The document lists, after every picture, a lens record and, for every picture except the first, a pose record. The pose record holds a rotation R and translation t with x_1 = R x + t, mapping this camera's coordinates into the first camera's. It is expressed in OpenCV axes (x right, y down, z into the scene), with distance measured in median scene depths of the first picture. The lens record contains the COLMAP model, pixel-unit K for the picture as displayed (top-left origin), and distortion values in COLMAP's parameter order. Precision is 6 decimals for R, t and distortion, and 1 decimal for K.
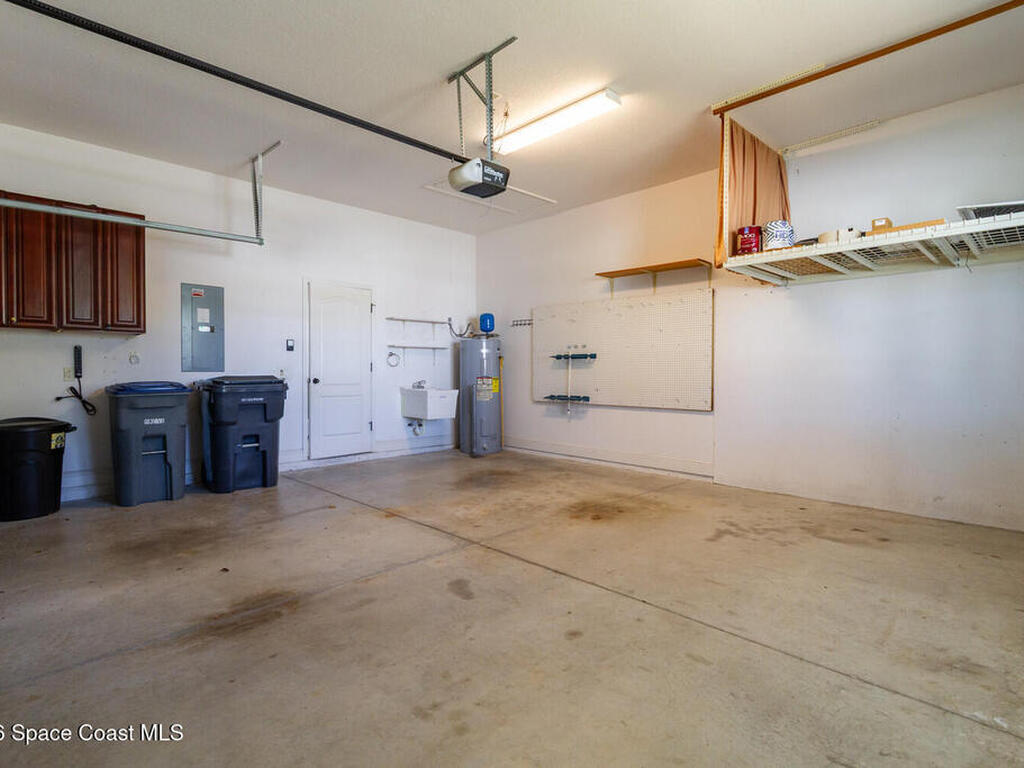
lens RADIAL K [[542.3, 0, 503.0], [0, 542.3, 380.4], [0, 0, 1]] dist [0.003212, 0.000707]
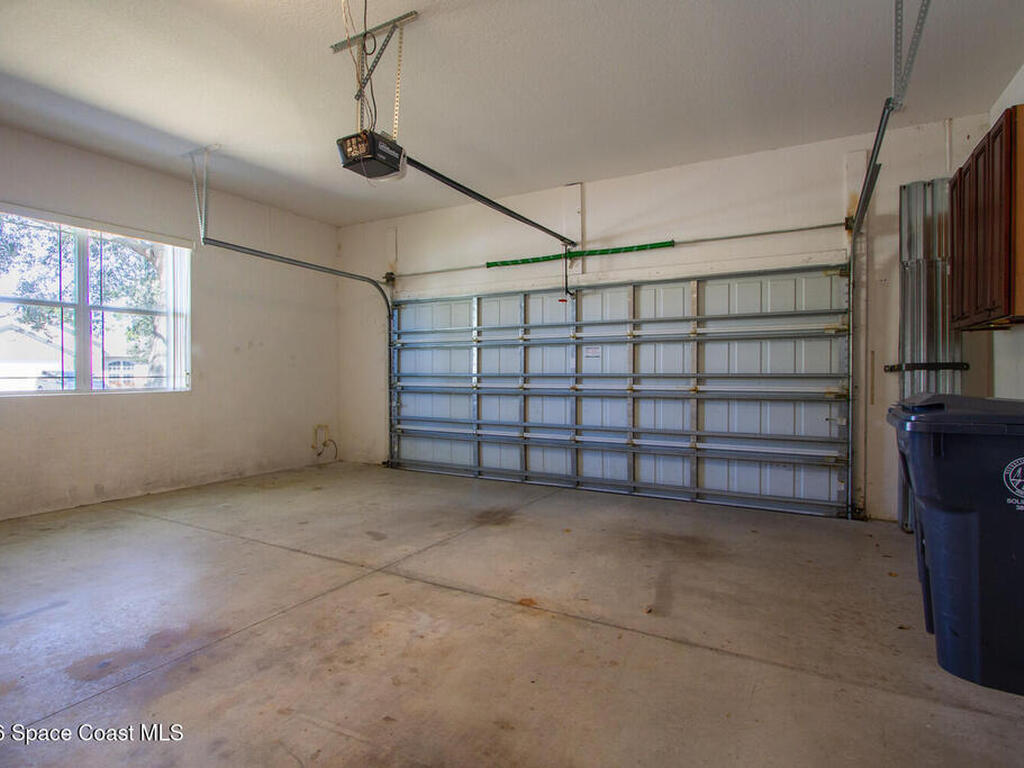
lens RADIAL K [[542.3, 0, 503.0], [0, 542.3, 380.4], [0, 0, 1]] dist [0.003212, 0.000707]
pose [[-0.957898, 0.001437, -0.287104, 0.008500], [-0.006488, 0.999624, 0.026651, -0.042092], [0.287035, 0.027392, -0.957529, 1.949094]]
